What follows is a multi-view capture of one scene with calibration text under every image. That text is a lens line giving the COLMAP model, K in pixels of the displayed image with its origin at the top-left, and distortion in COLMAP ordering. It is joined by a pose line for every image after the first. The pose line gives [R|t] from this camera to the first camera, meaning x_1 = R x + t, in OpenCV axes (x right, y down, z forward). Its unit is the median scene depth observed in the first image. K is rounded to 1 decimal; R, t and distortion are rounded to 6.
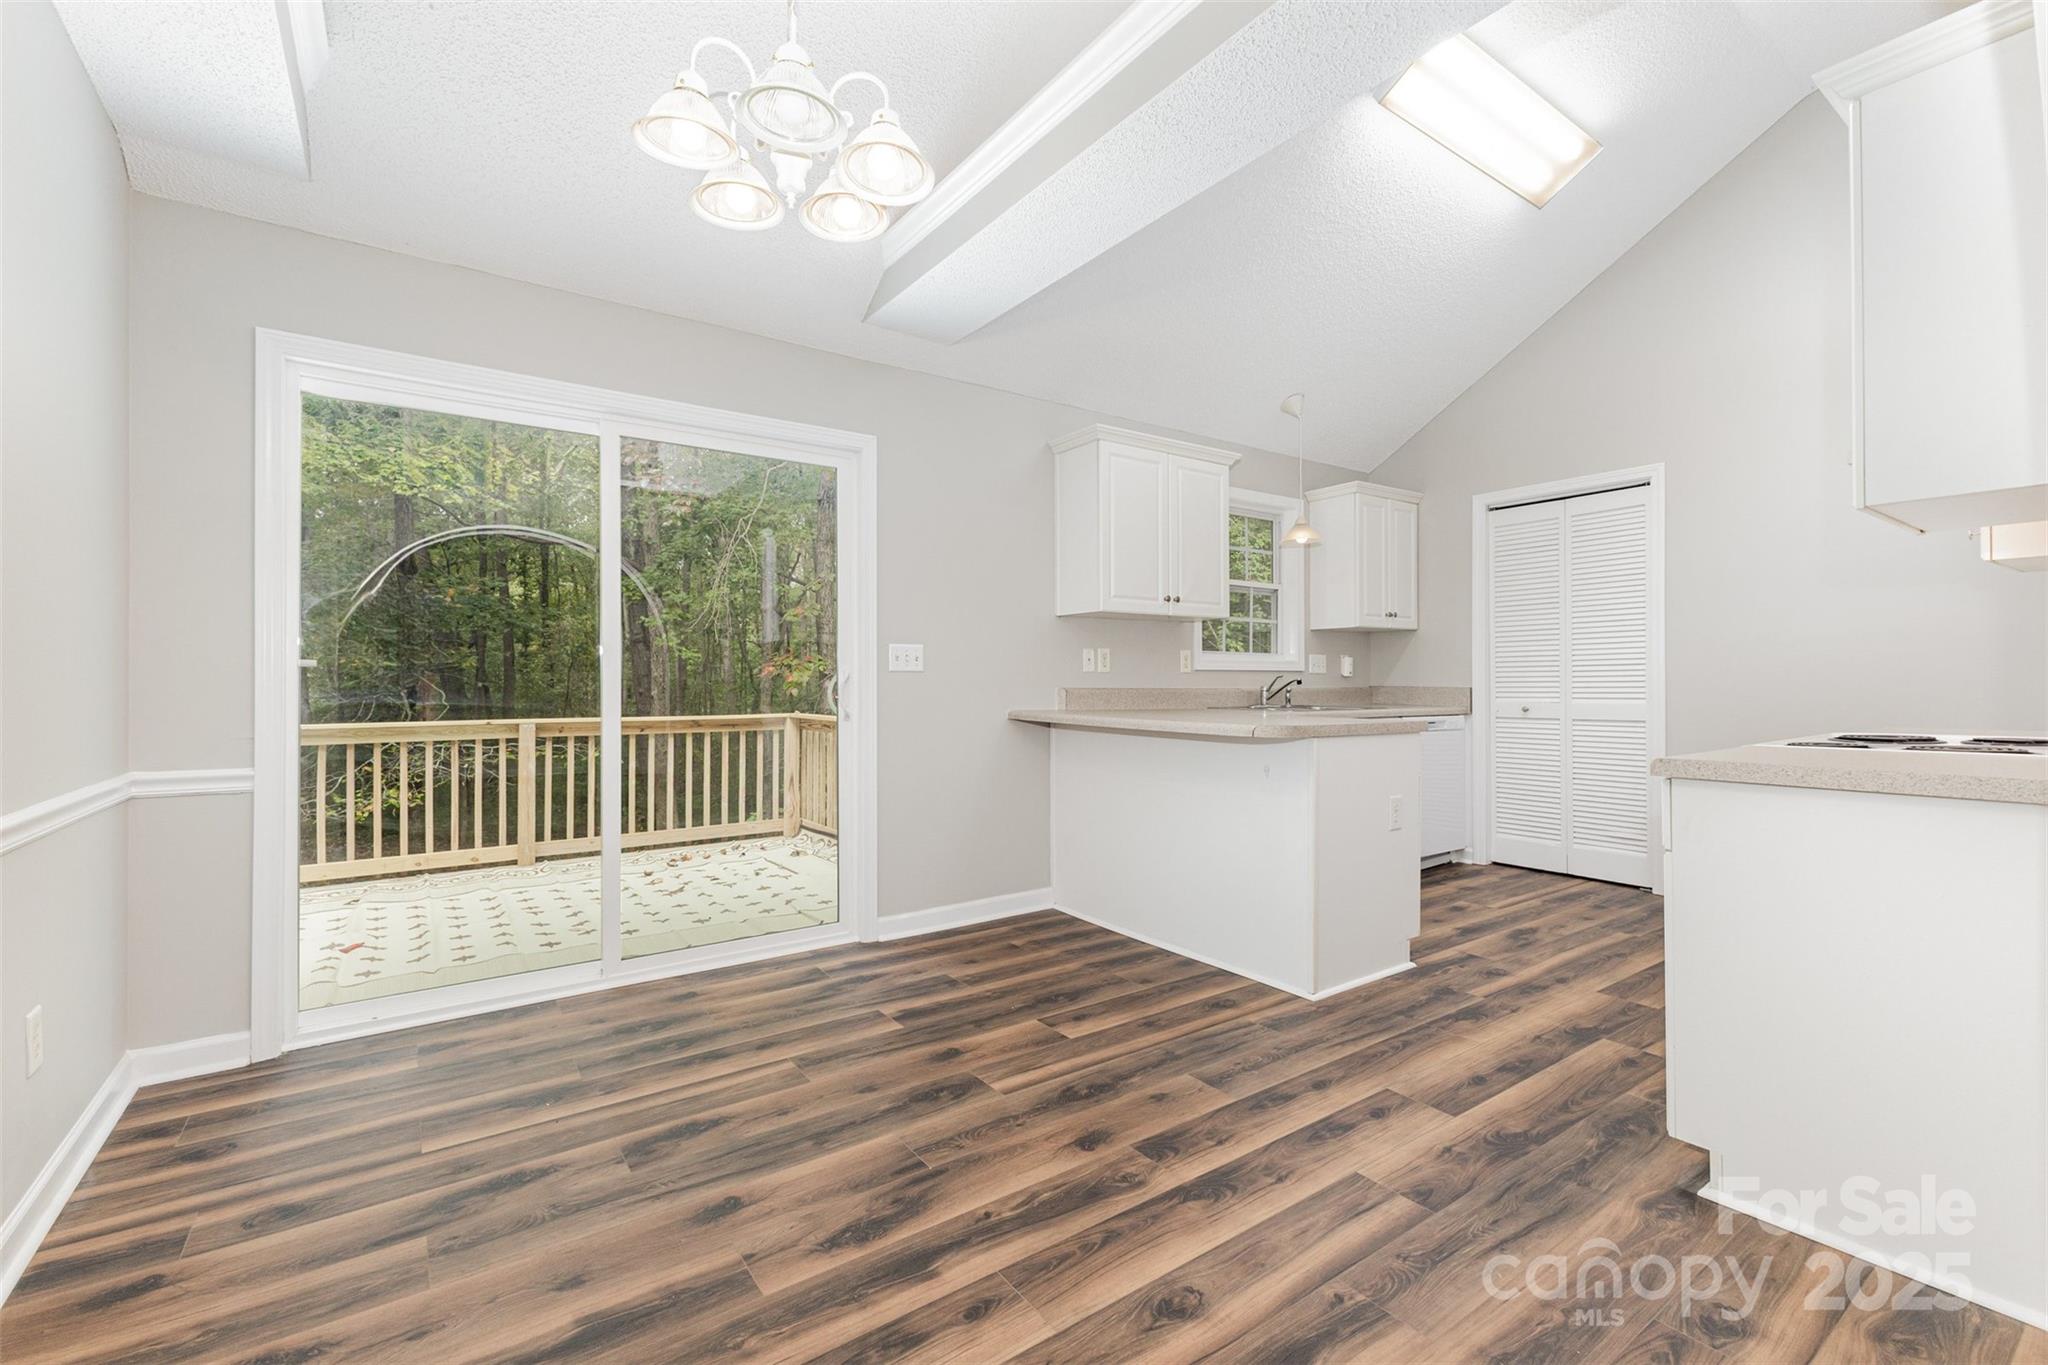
lens RADIAL K [[877.3, 0, 1027.0], [0, 877.3, 680.5], [0, 0, 1]] dist [0.011679, -0.000282]
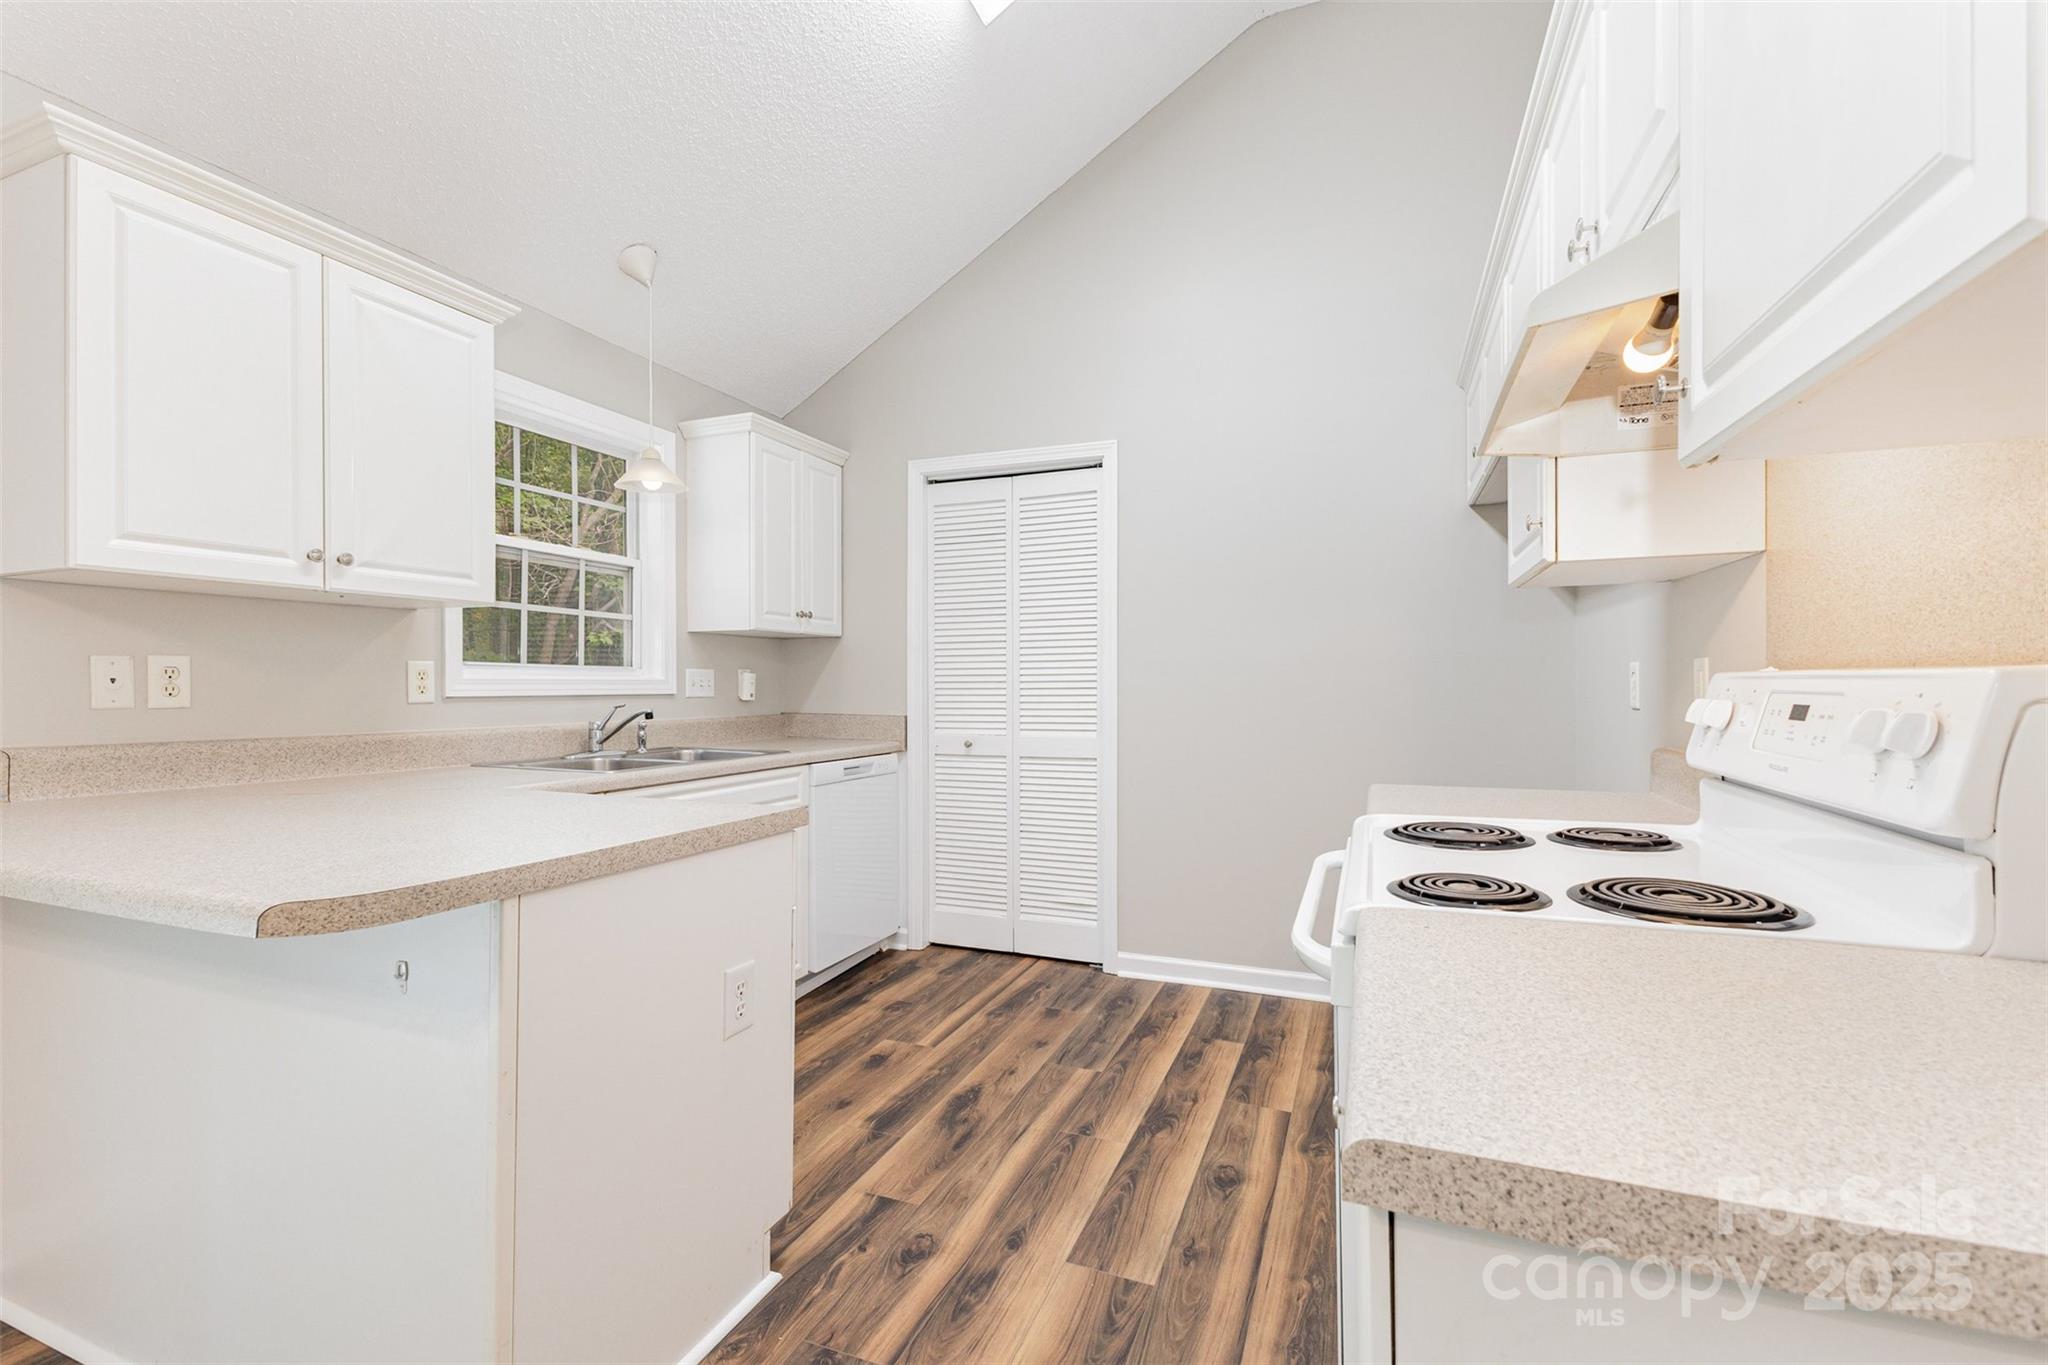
lens RADIAL K [[881.9, 0, 1033.8], [0, 881.9, 684.2], [0, 0, 1]] dist [0.005029, 0.000086]
pose [[0.833630, 0.002000, 0.552319, 0.306191], [-0.002141, 0.999998, -0.000390, -0.032655], [-0.552319, -0.000858, 0.833632, 0.530852]]
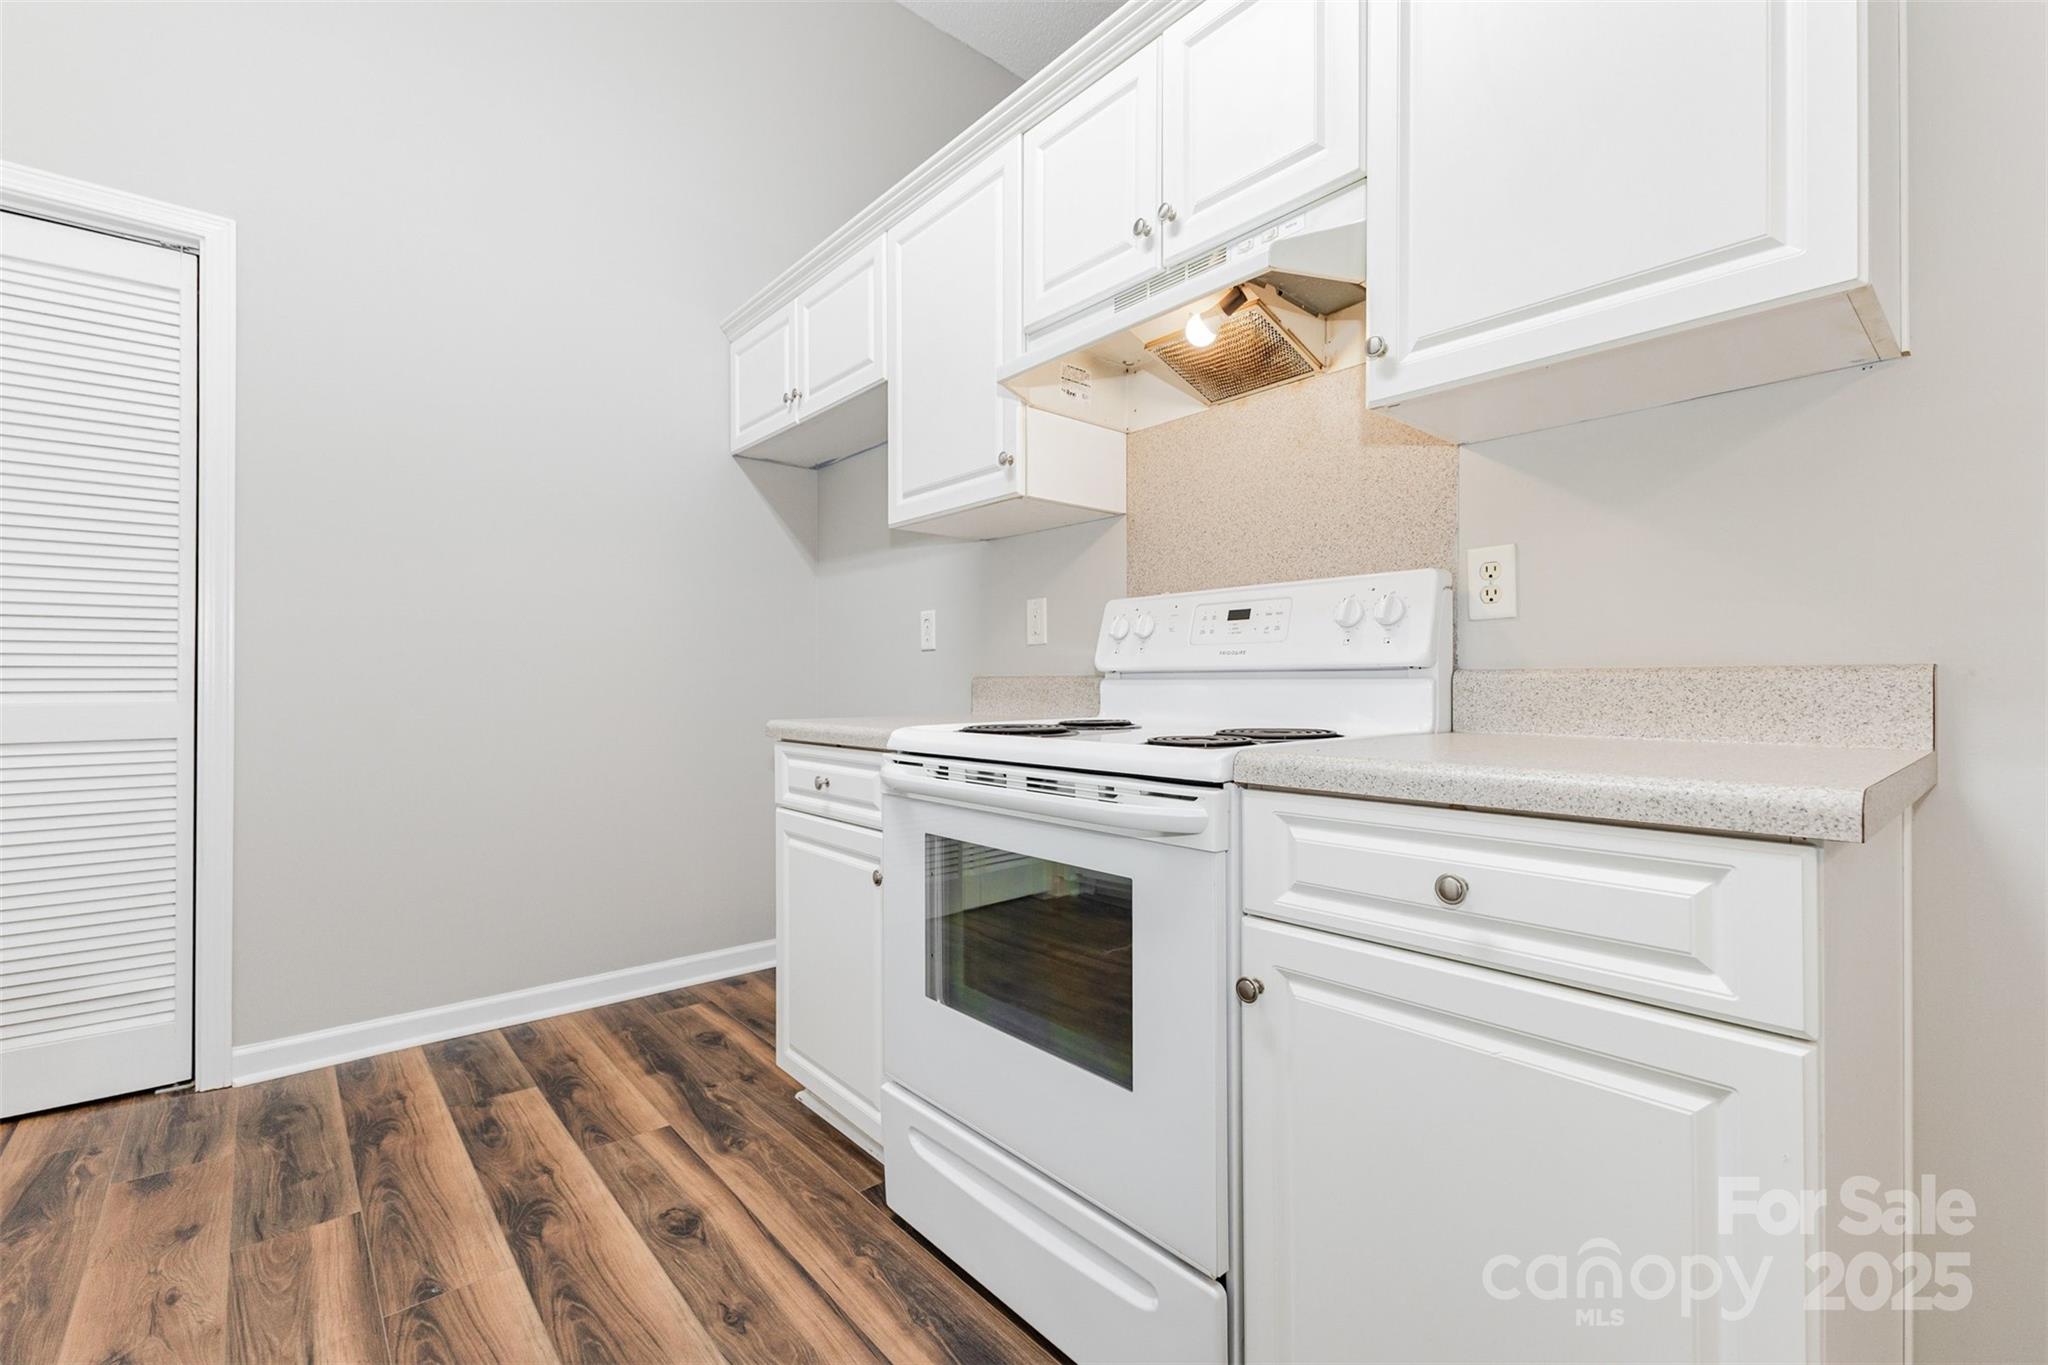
lens RADIAL K [[876.6, 0, 1036.6], [0, 876.6, 689.5], [0, 0, 1]] dist [0.001091, -0.000488]
pose [[-0.110696, 0.002862, 0.993850, 0.256119], [-0.000761, 0.999995, -0.002965, 0.029606], [-0.993854, -0.001084, -0.110693, 0.873117]]
